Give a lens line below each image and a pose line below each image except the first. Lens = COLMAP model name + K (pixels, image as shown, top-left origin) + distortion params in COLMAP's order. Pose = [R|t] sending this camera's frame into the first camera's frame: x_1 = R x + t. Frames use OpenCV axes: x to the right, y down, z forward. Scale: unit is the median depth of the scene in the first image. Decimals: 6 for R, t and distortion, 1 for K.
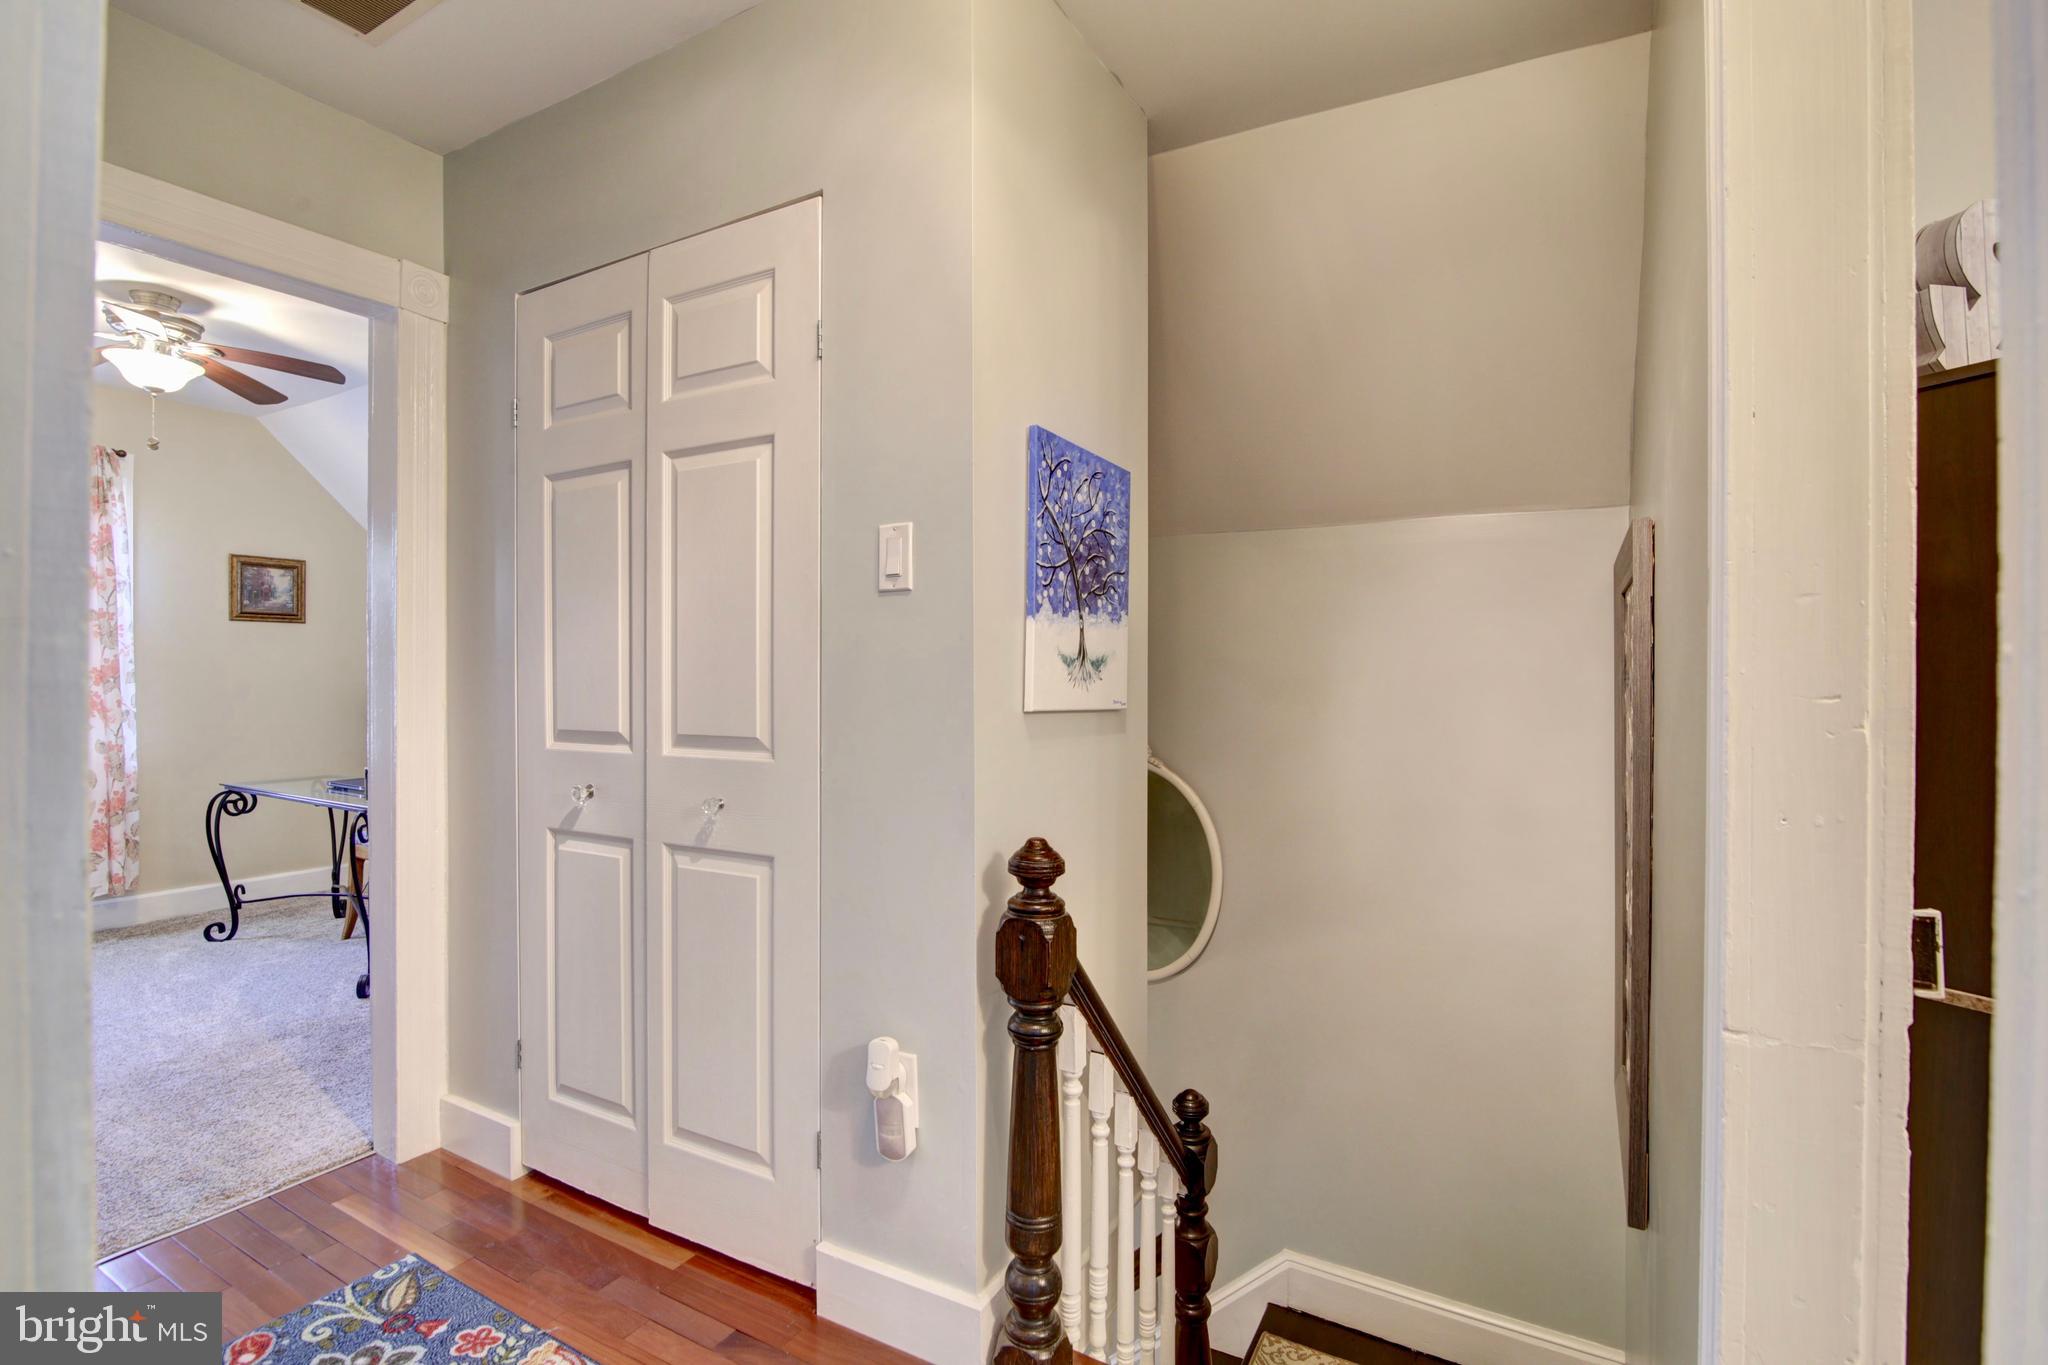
lens RADIAL K [[942.7, 0, 1025.2], [0, 942.7, 686.8], [0, 0, 1]] dist [-0.019444, 0.000820]
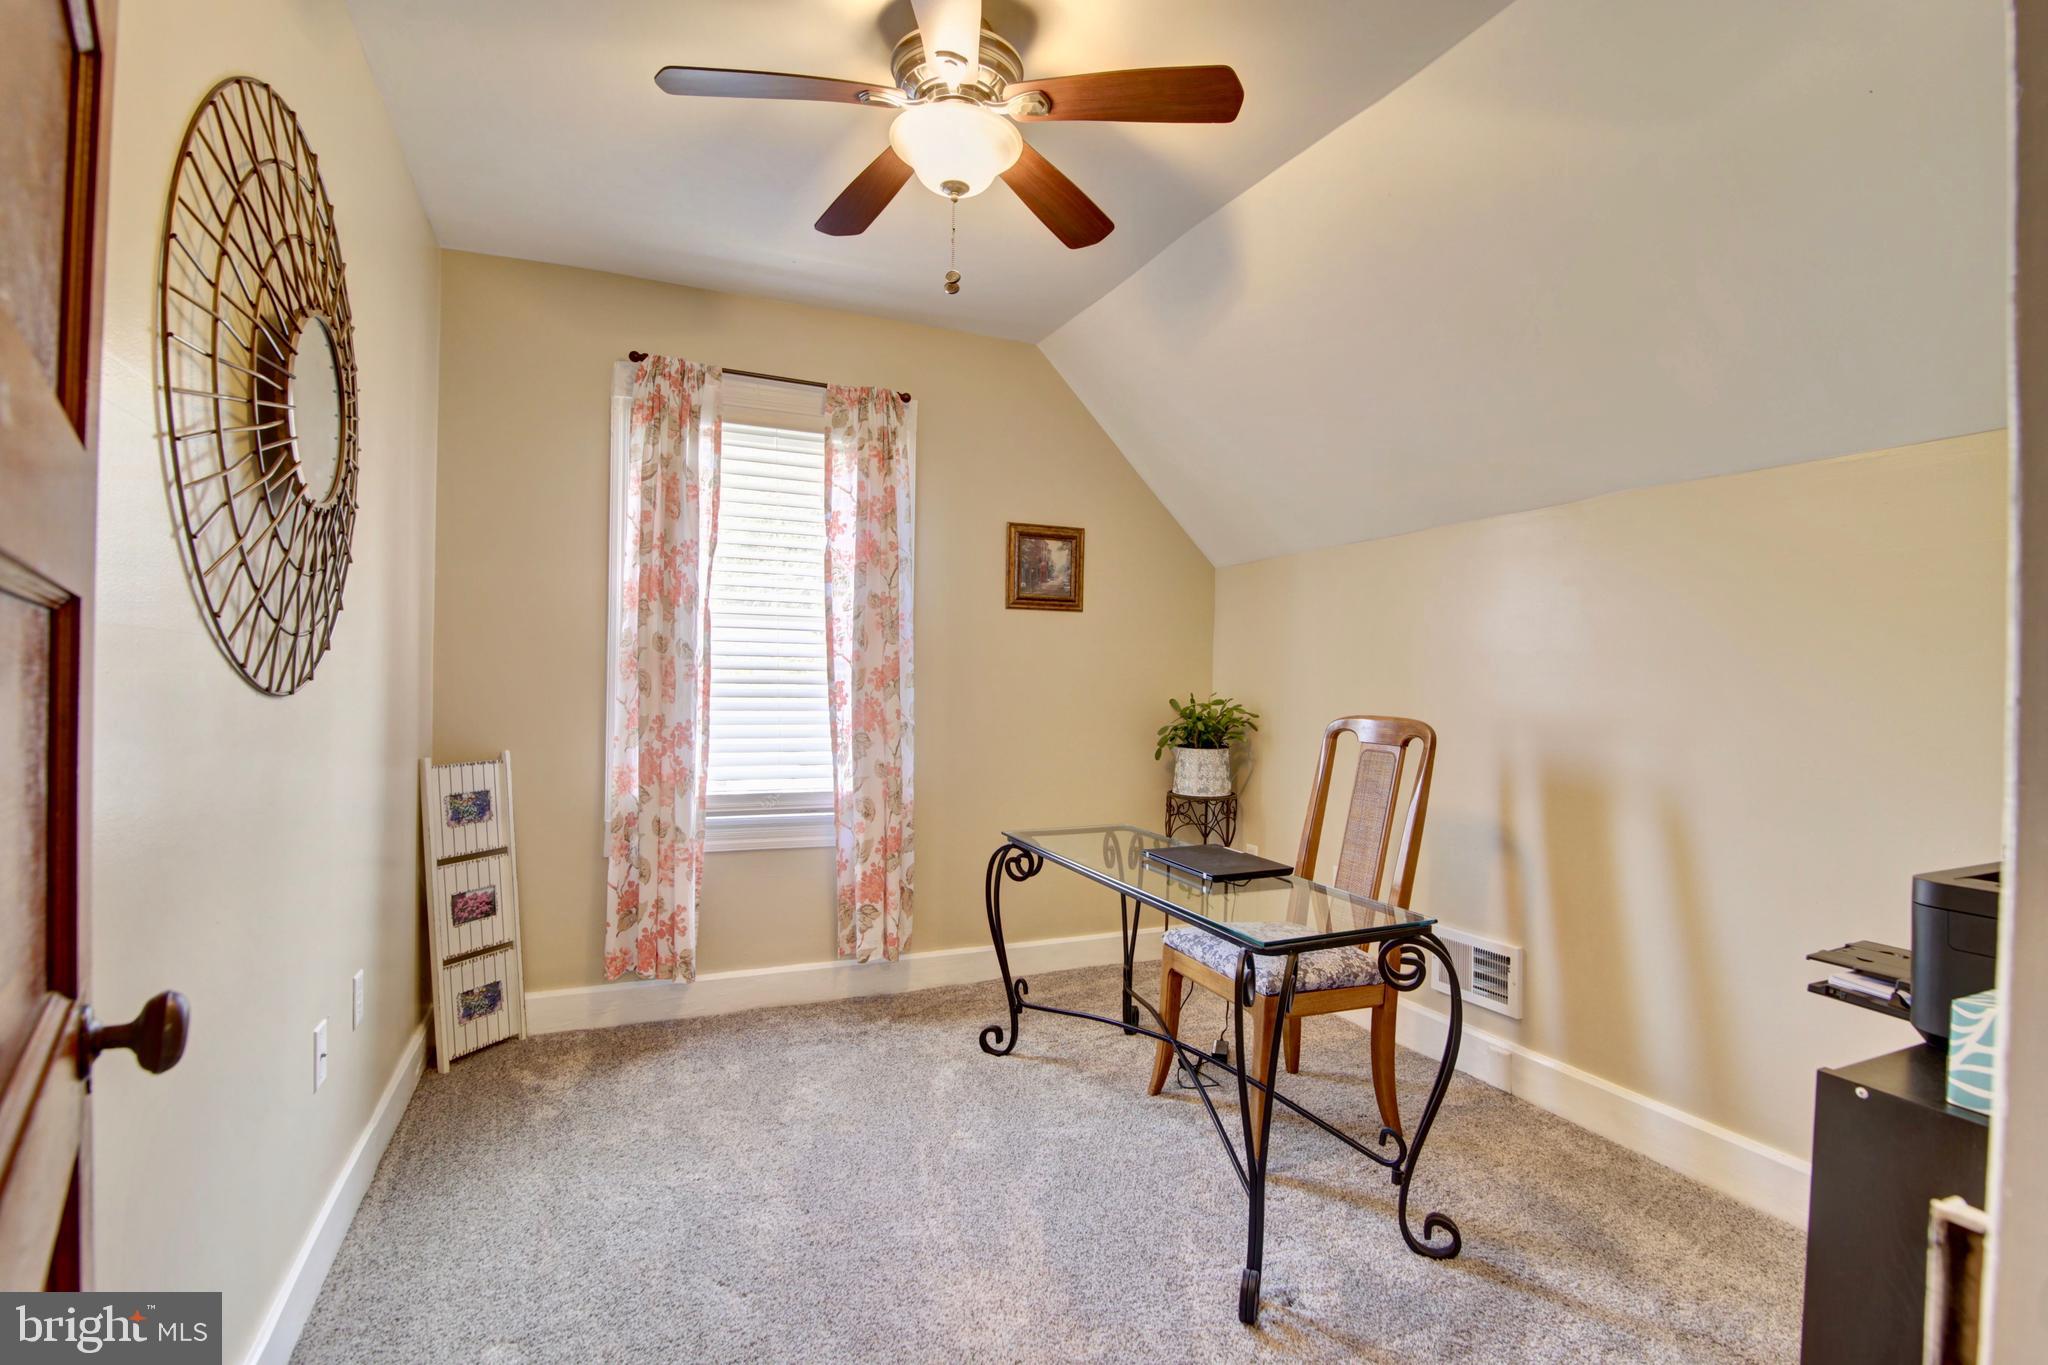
lens RADIAL K [[942.7, 0, 1025.2], [0, 942.7, 686.8], [0, 0, 1]] dist [-0.019444, 0.000820]
pose [[0.803478, 0.014613, -0.595154, -0.418058], [-0.019610, 0.999806, -0.001926, -0.005220], [0.595011, 0.013218, 0.803609, 0.422610]]
